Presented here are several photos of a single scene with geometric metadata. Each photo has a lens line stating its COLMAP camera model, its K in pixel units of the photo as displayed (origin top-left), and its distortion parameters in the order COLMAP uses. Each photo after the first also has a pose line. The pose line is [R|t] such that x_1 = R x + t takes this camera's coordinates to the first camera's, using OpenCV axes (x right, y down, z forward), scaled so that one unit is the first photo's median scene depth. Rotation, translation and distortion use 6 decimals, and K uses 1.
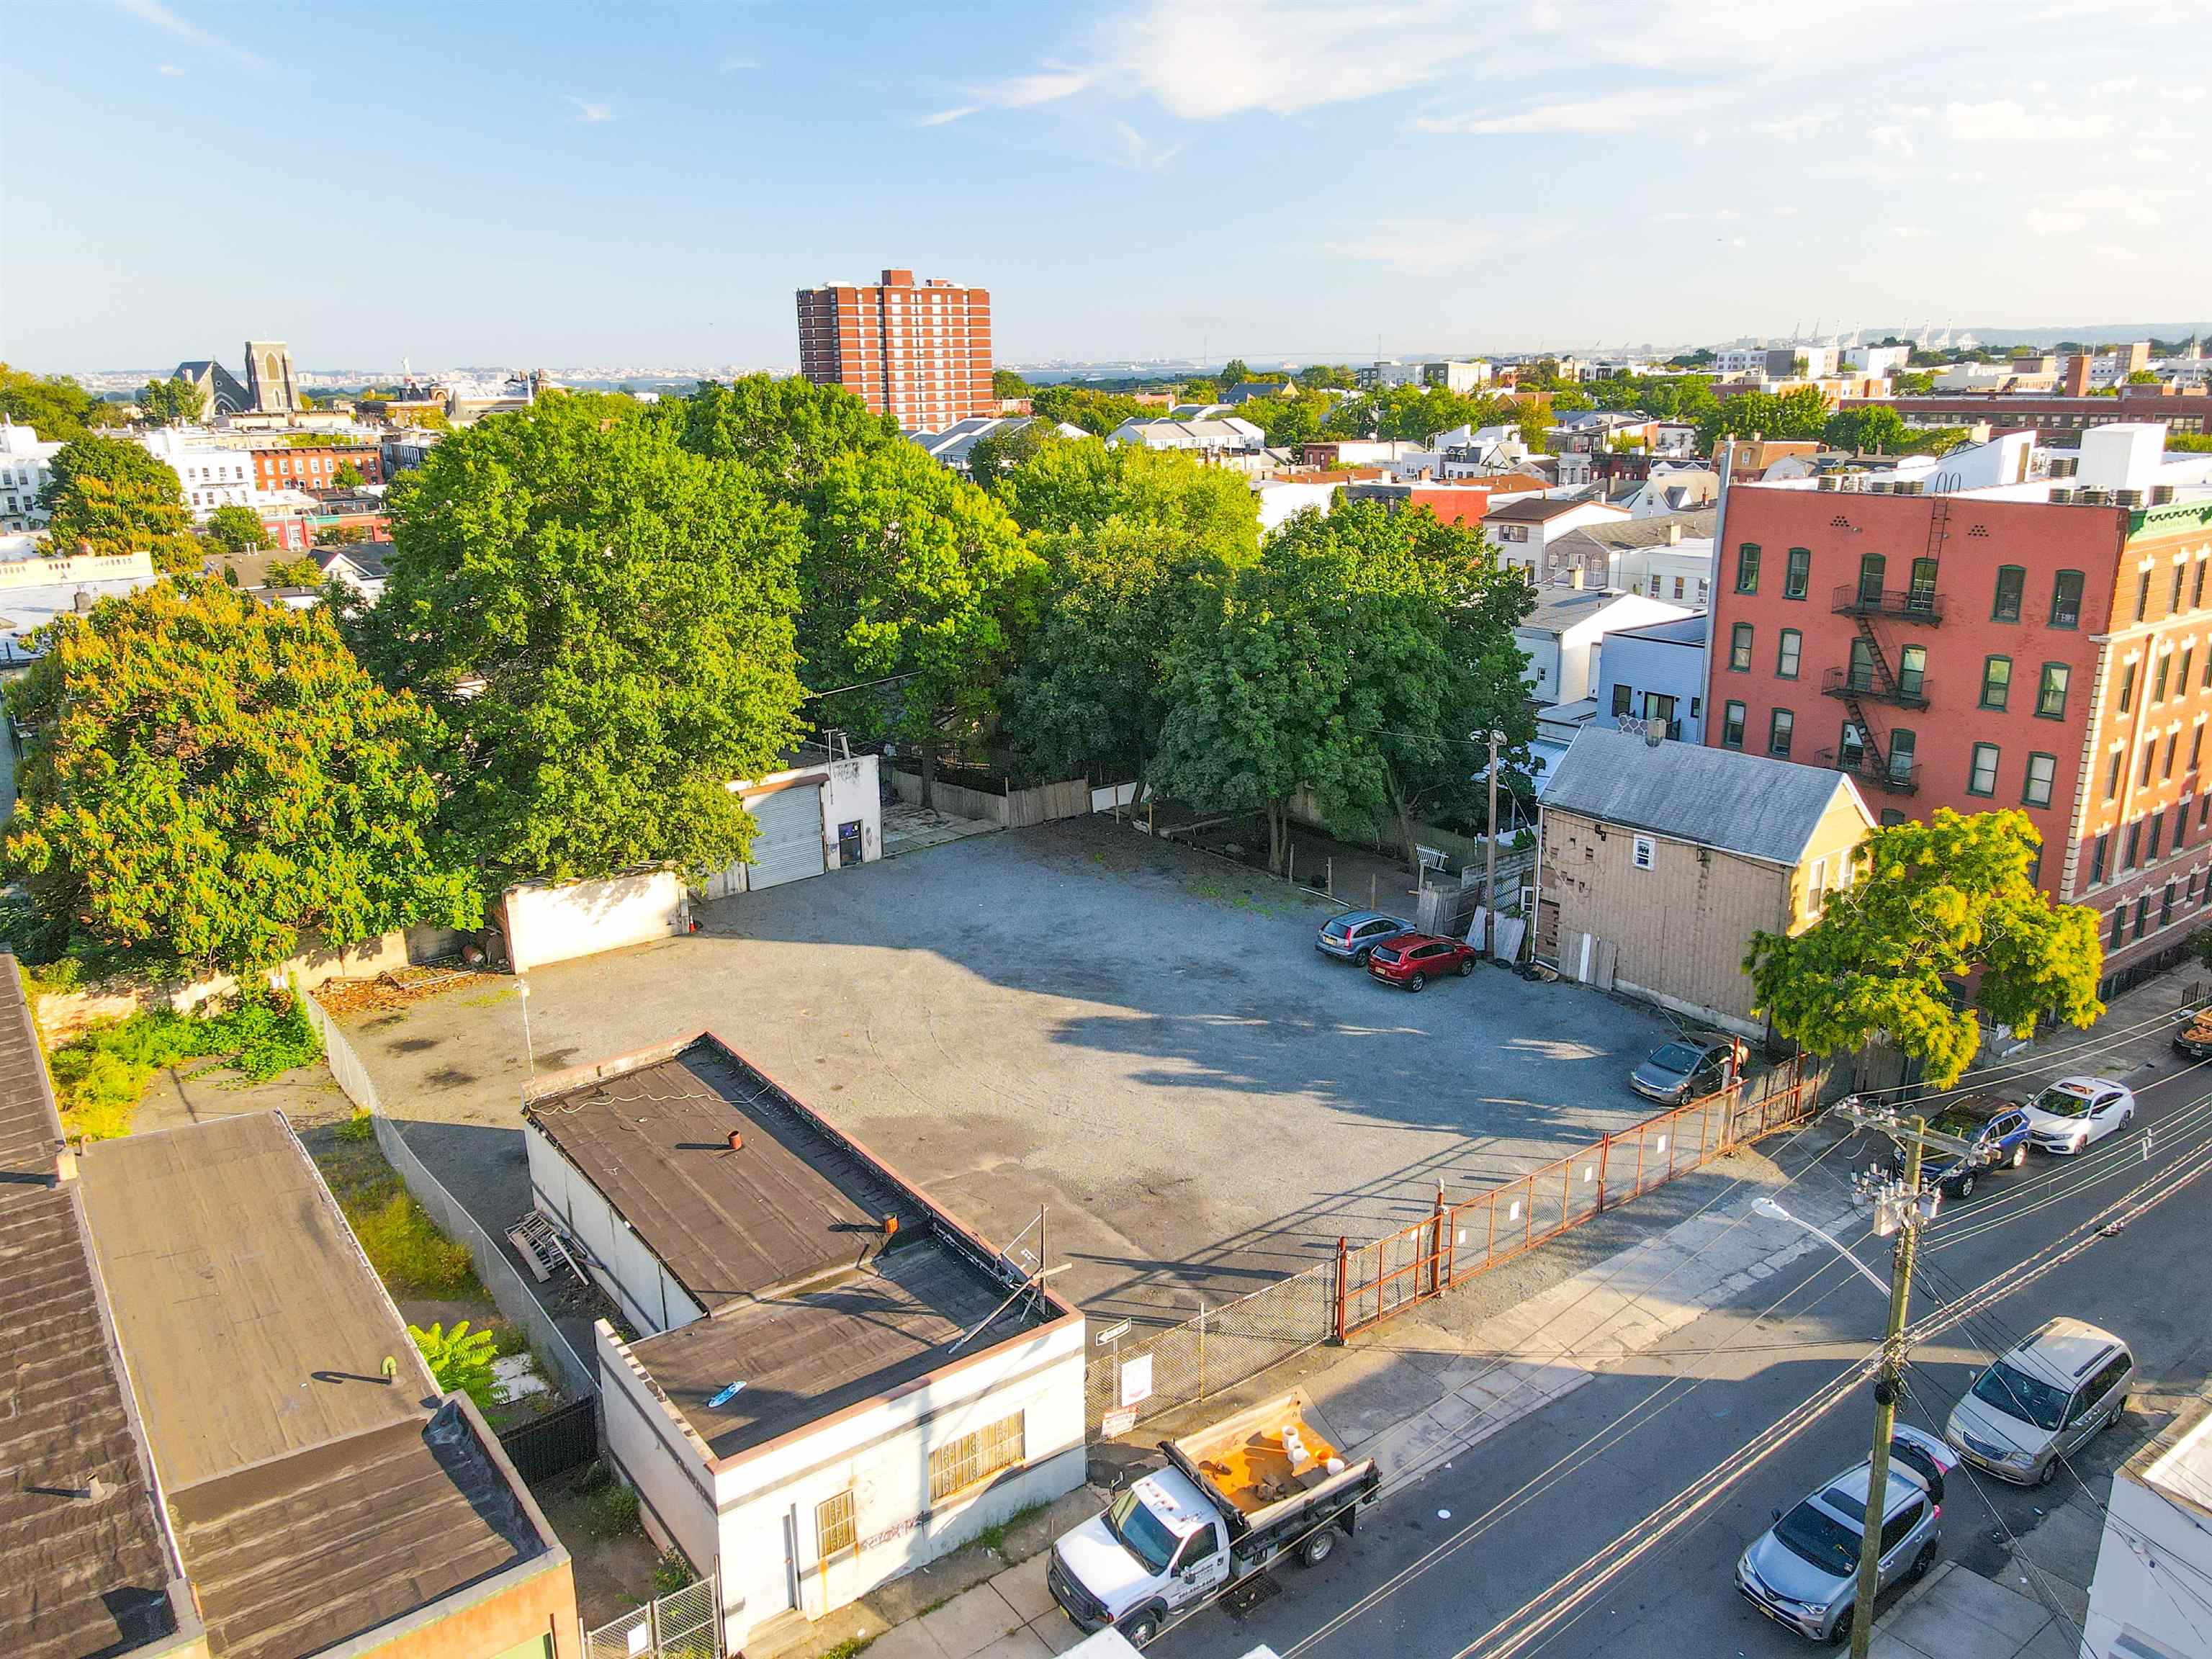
lens RADIAL K [[1608.4, 0, 1087.7], [0, 1608.4, 826.0], [0, 0, 1]] dist [0.020813, 0.003119]
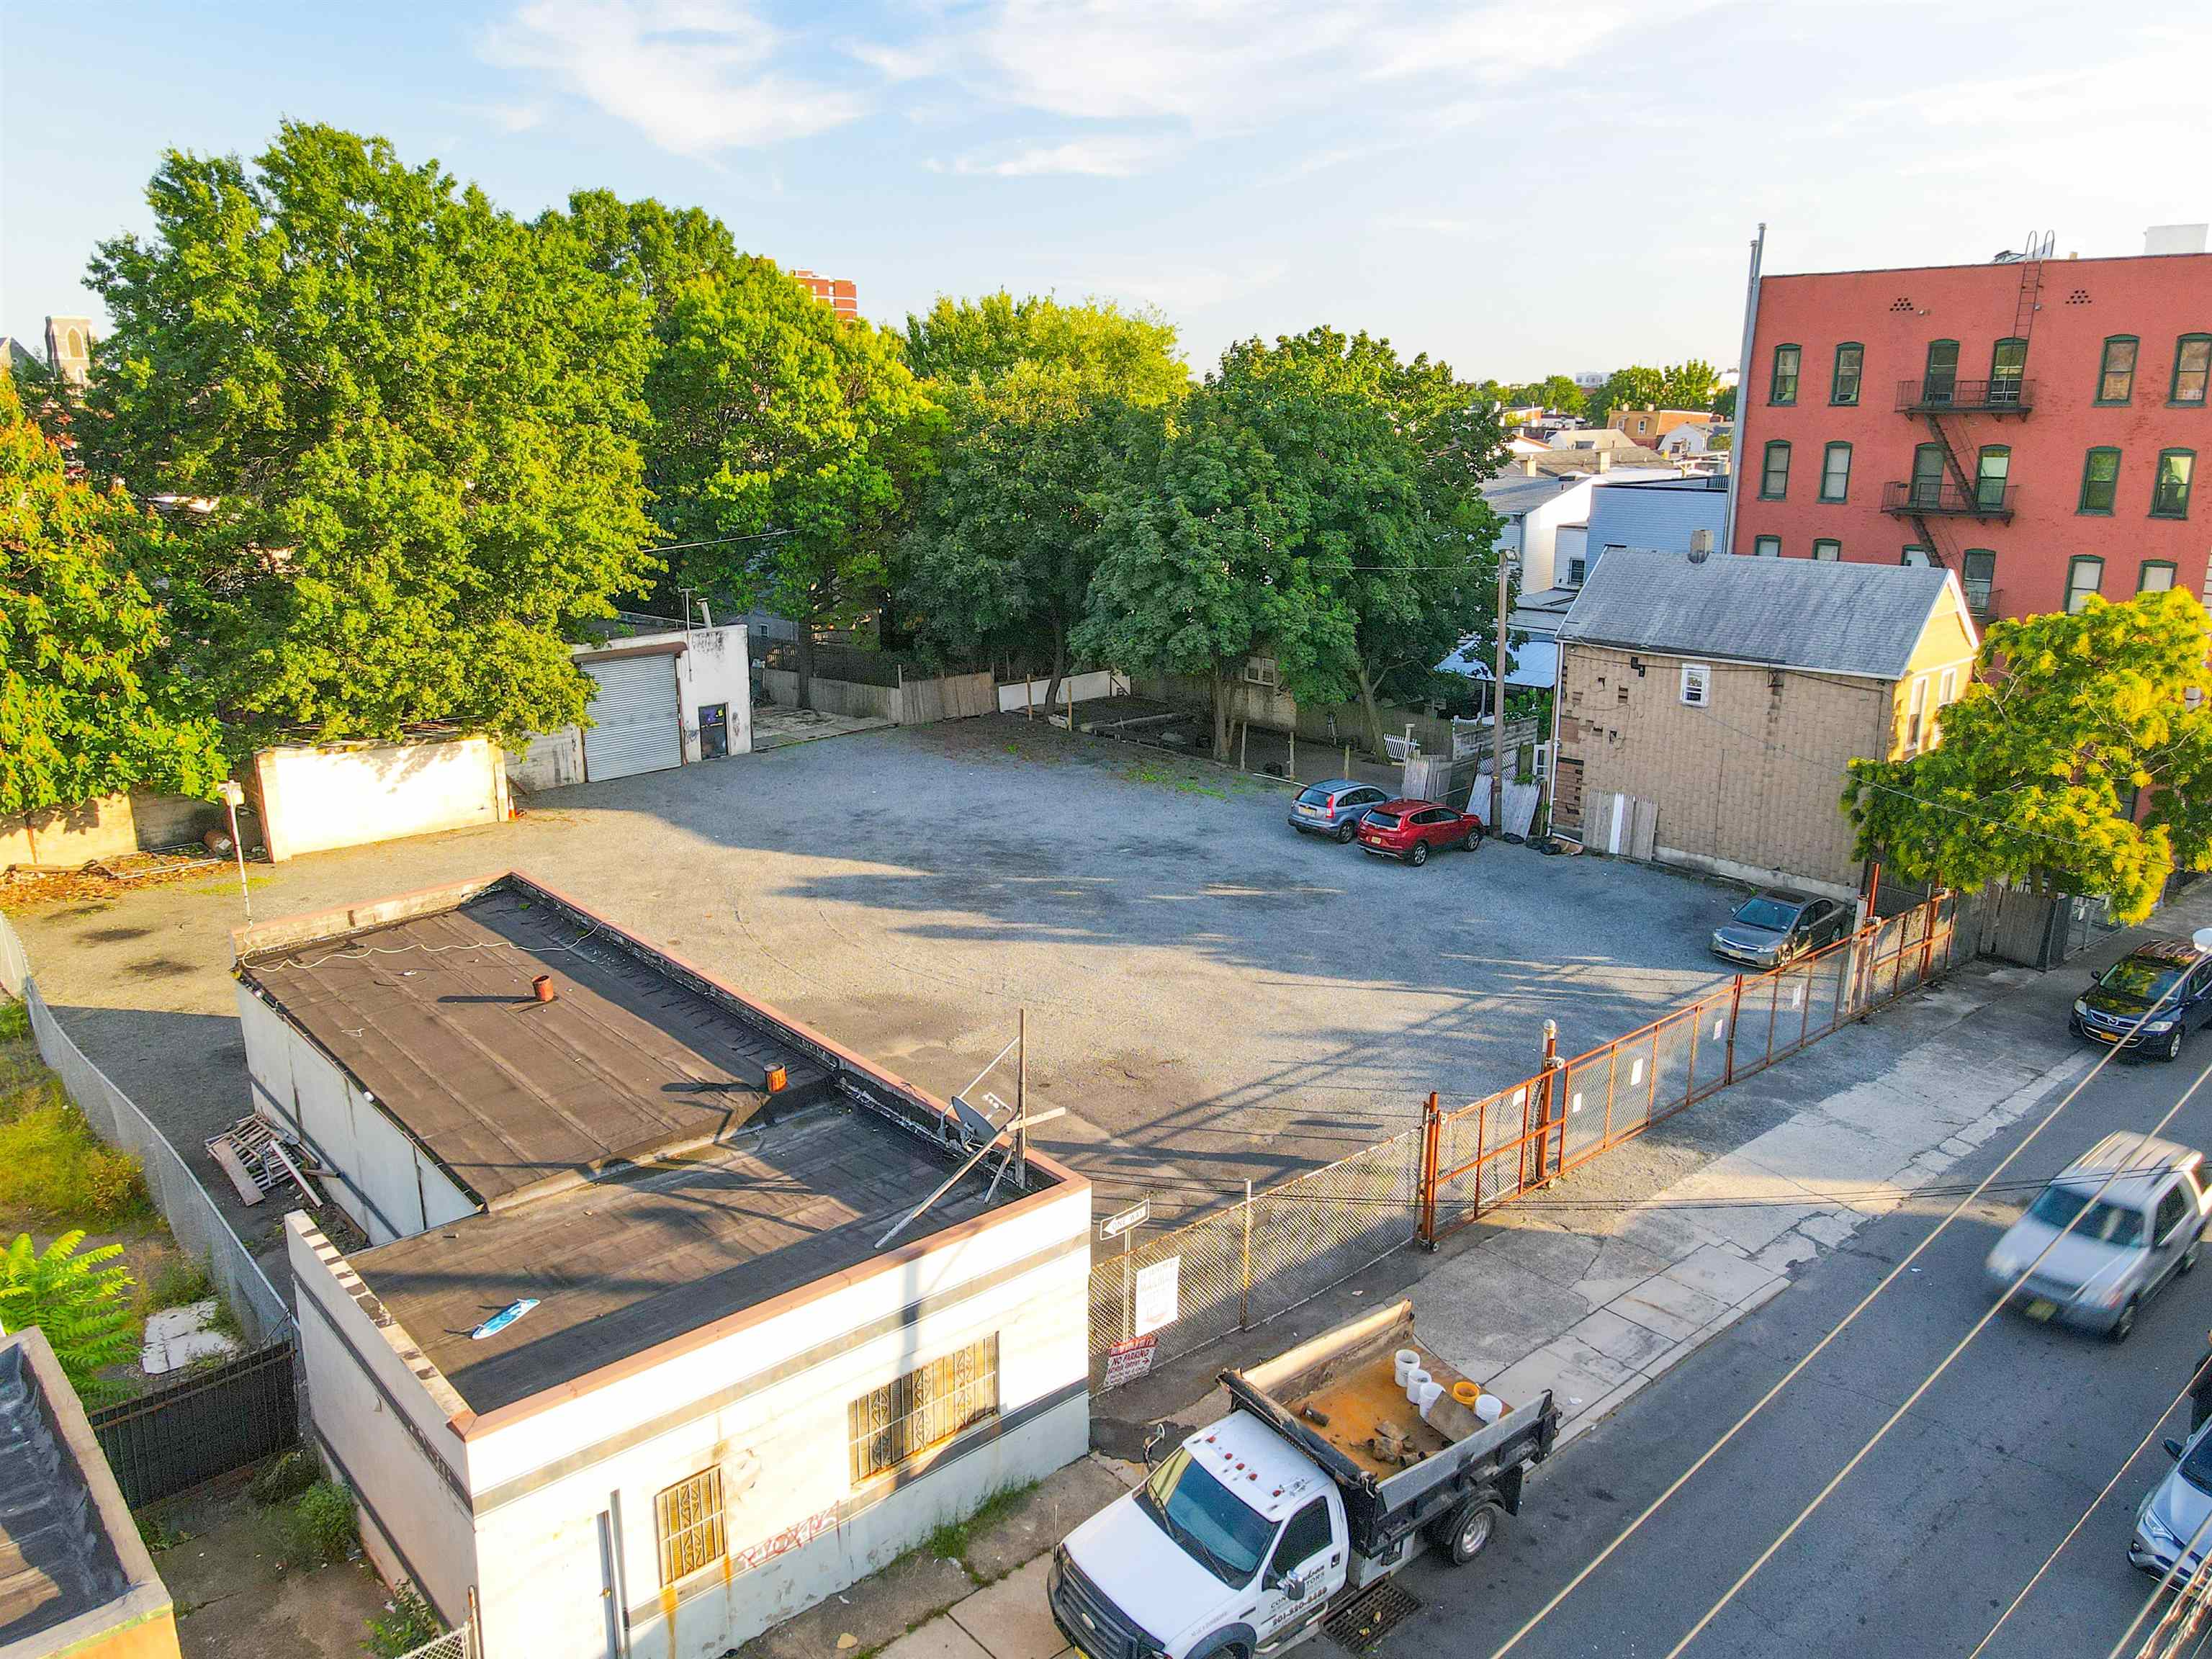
lens RADIAL K [[1608.4, 0, 1090.6], [0, 1608.4, 826.1], [0, 0, 1]] dist [0.020813, 0.003119]
pose [[0.996475, -0.008070, 0.083504, -0.028986], [0.009553, 0.999803, -0.017375, 0.094180], [-0.083348, 0.018111, 0.996356, 0.197913]]
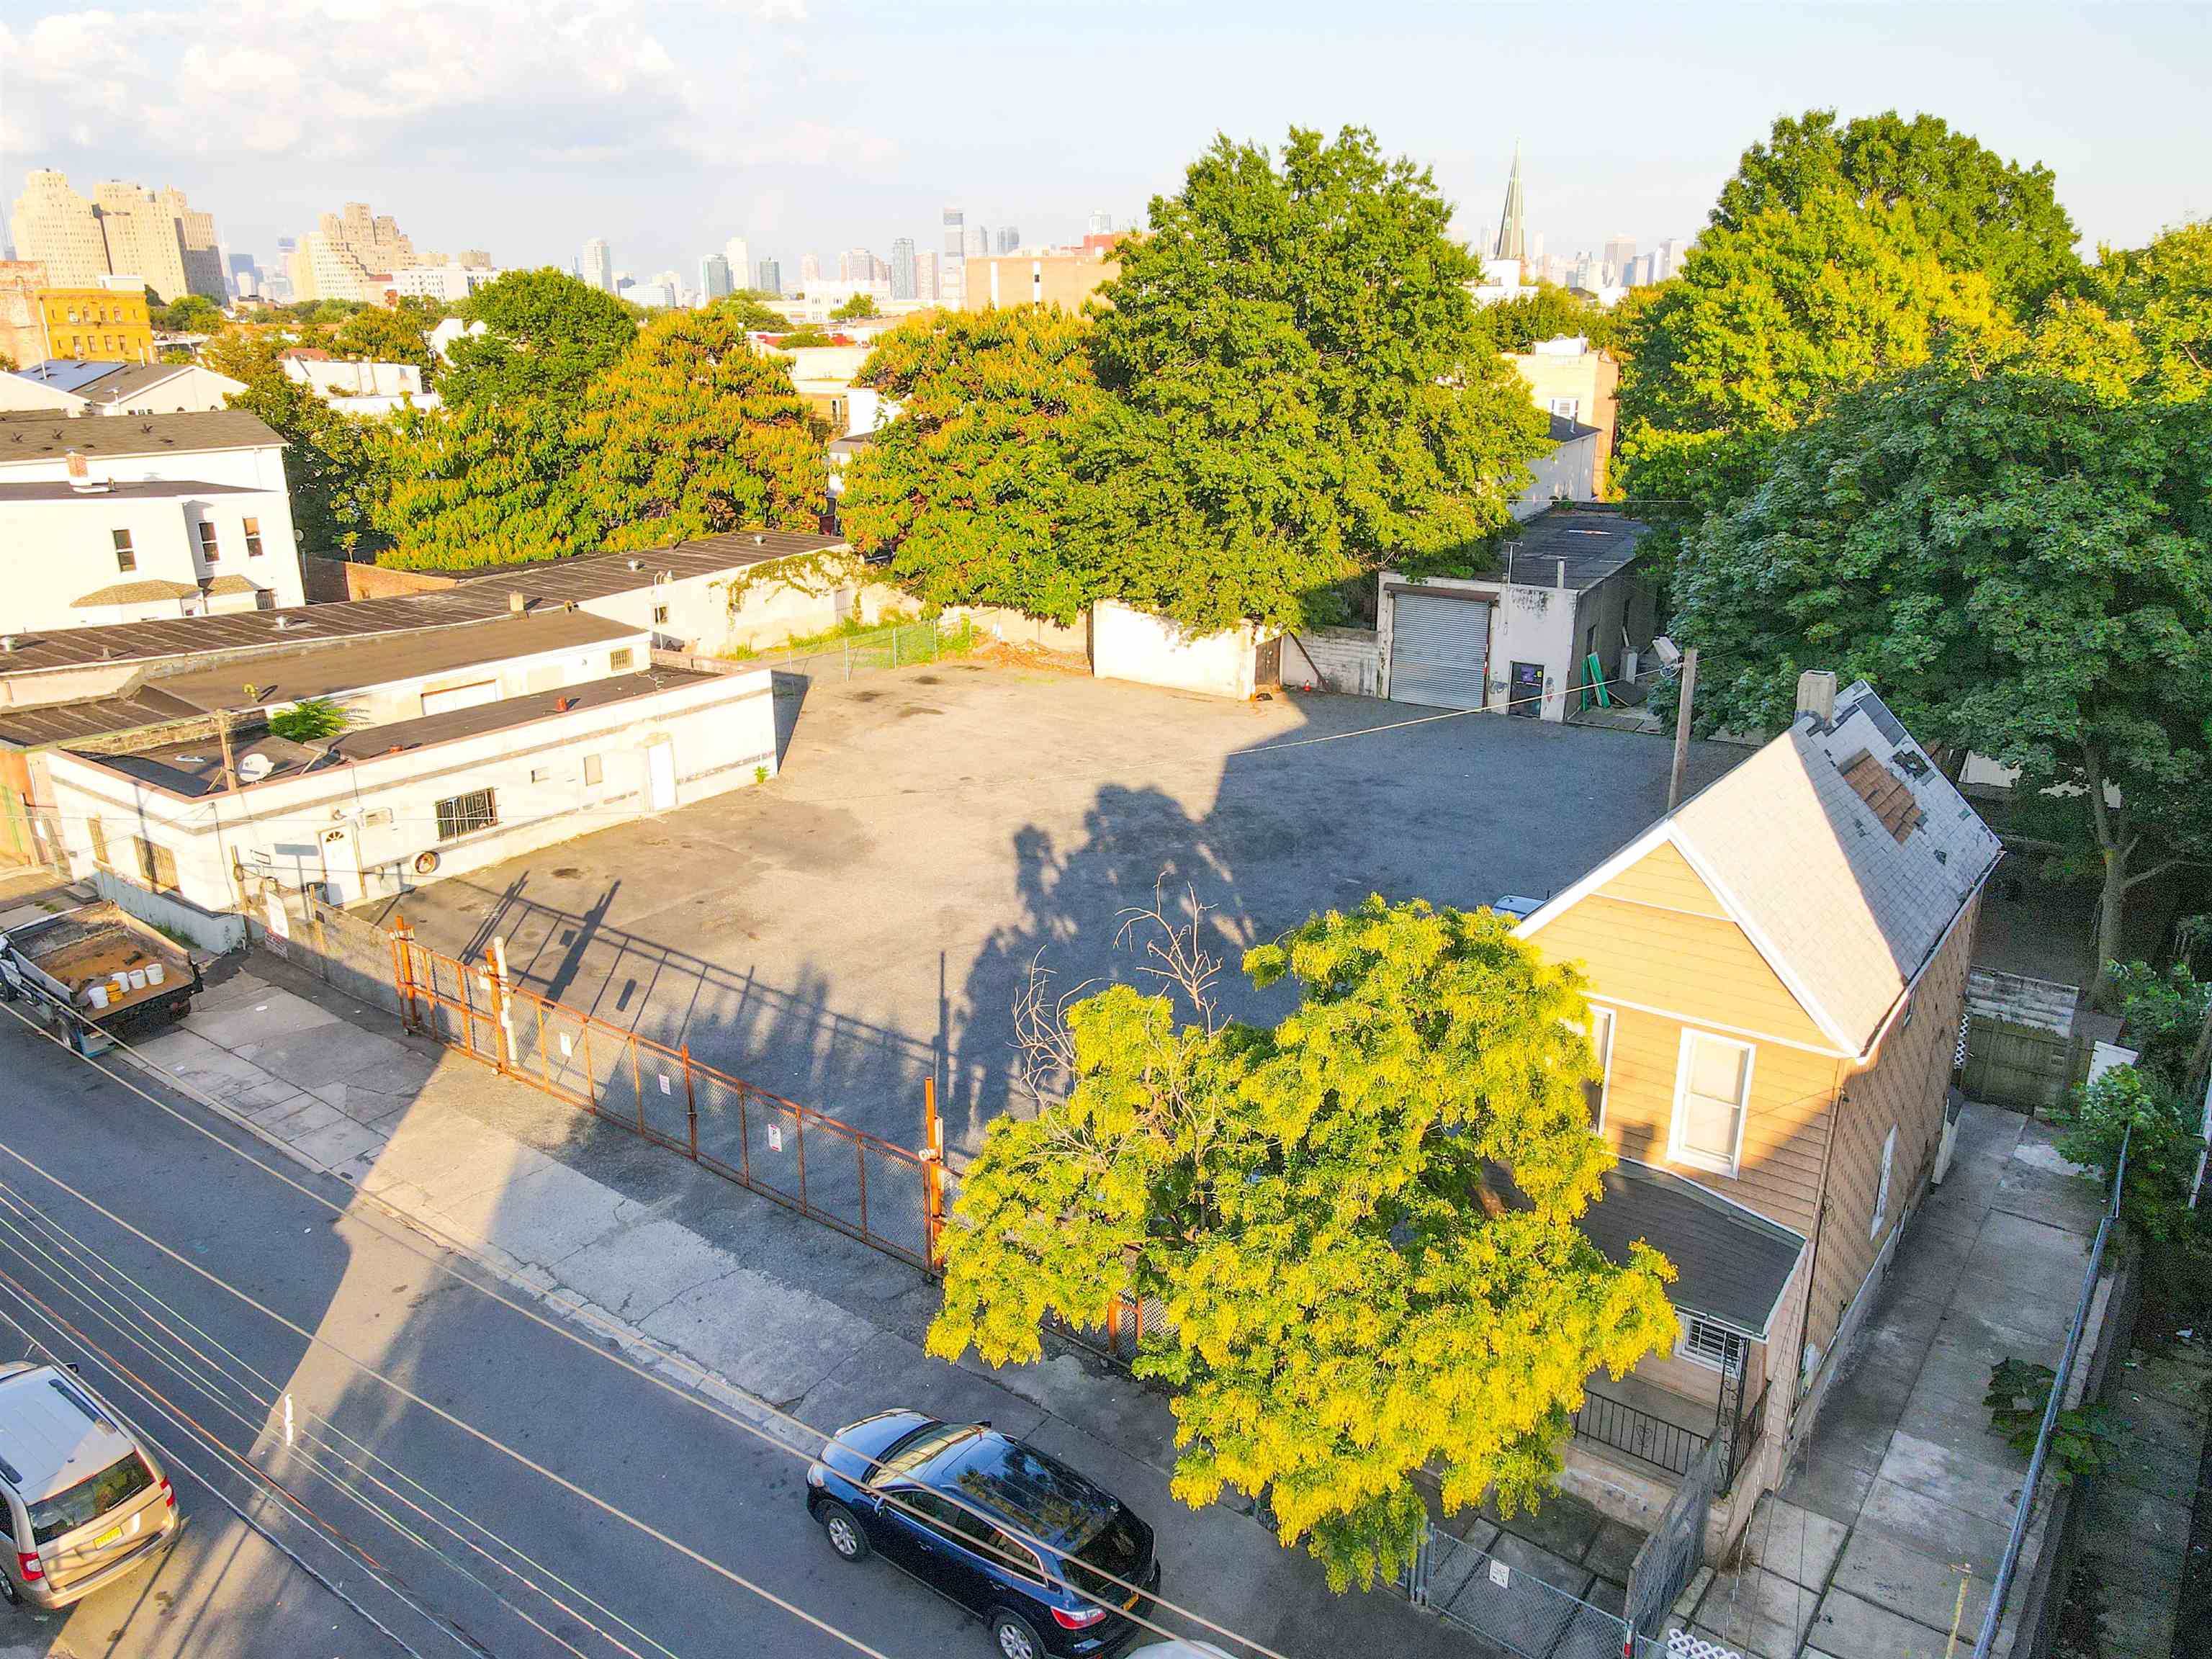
lens RADIAL K [[1608.4, 0, 1090.4], [0, 1608.4, 831.7], [0, 0, 1]] dist [0.020813, 0.003119]
pose [[0.287827, 0.315972, -0.904056, 0.690767], [-0.264098, 0.933587, 0.242212, -0.077467], [0.920547, 0.169044, 0.352160, 0.643190]]
